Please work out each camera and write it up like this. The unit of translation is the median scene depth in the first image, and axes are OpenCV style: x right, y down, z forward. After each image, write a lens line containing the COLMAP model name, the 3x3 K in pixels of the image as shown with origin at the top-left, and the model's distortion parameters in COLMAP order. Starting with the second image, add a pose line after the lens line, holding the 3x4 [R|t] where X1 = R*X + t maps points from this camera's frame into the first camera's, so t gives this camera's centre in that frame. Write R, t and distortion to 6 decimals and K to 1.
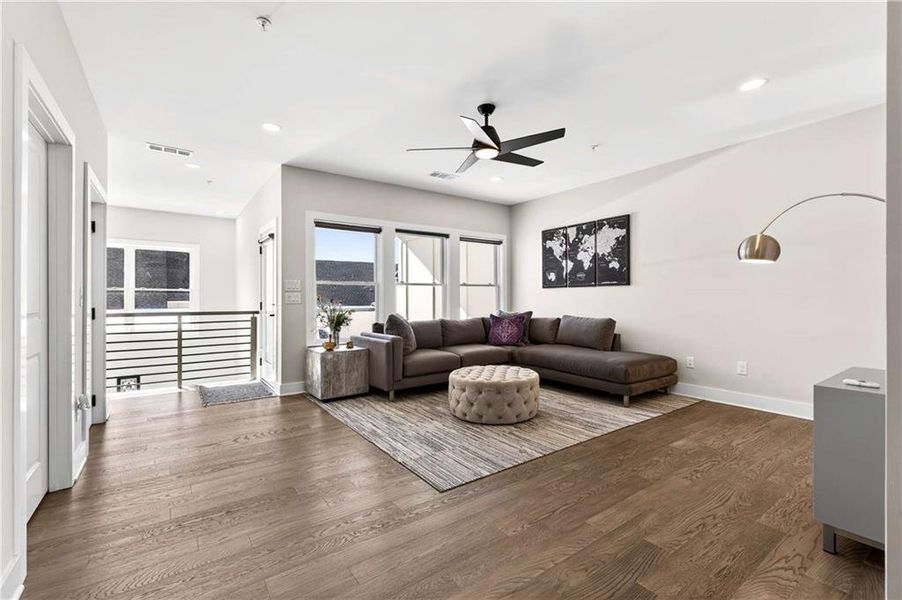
lens RADIAL K [[392.4, 0, 448.8], [0, 392.4, 299.7], [0, 0, 1]] dist [0.001989, 0.000461]
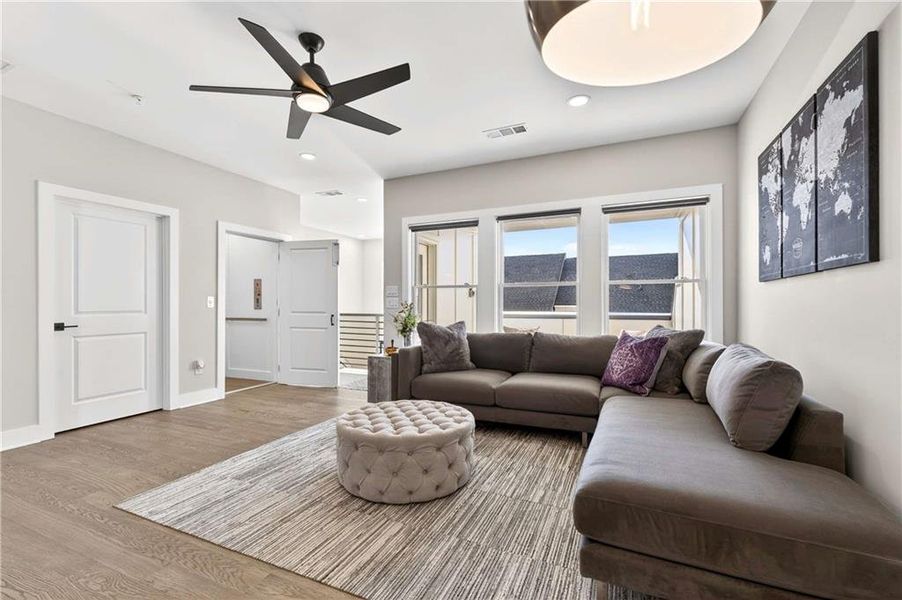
lens RADIAL K [[392.4, 0, 448.8], [0, 392.4, 299.7], [0, 0, 1]] dist [0.001989, 0.000461]
pose [[0.501665, -0.005436, -0.865045, 0.752105], [0.000193, 0.999981, -0.006171, -0.006826], [0.865062, 0.002929, 0.501657, 0.748419]]
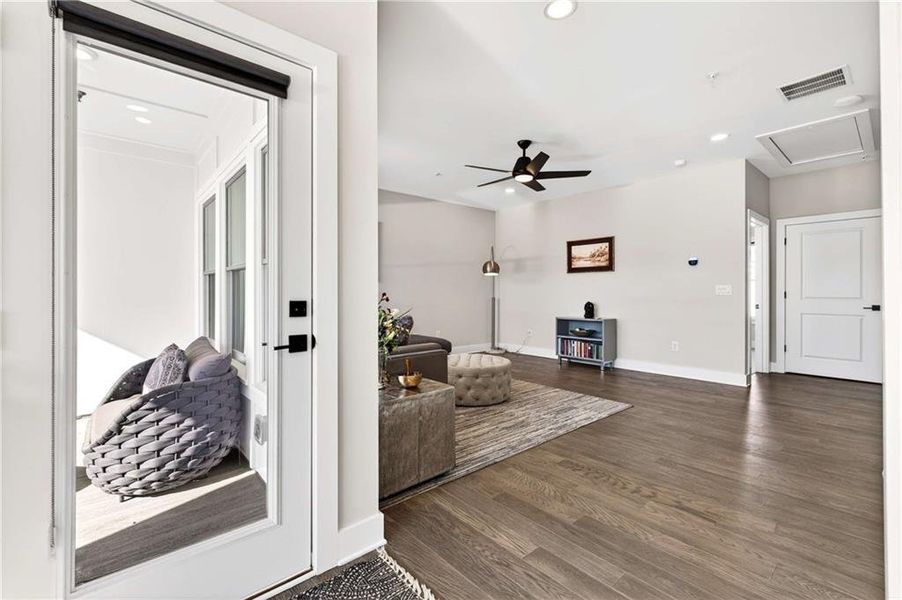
lens RADIAL K [[392.4, 0, 448.8], [0, 392.4, 299.7], [0, 0, 1]] dist [0.001989, 0.000461]
pose [[-0.084893, -0.017187, 0.996242, -1.006660], [0.001545, 0.999848, 0.017381, -0.003414], [-0.996389, 0.003014, -0.084854, 1.187287]]
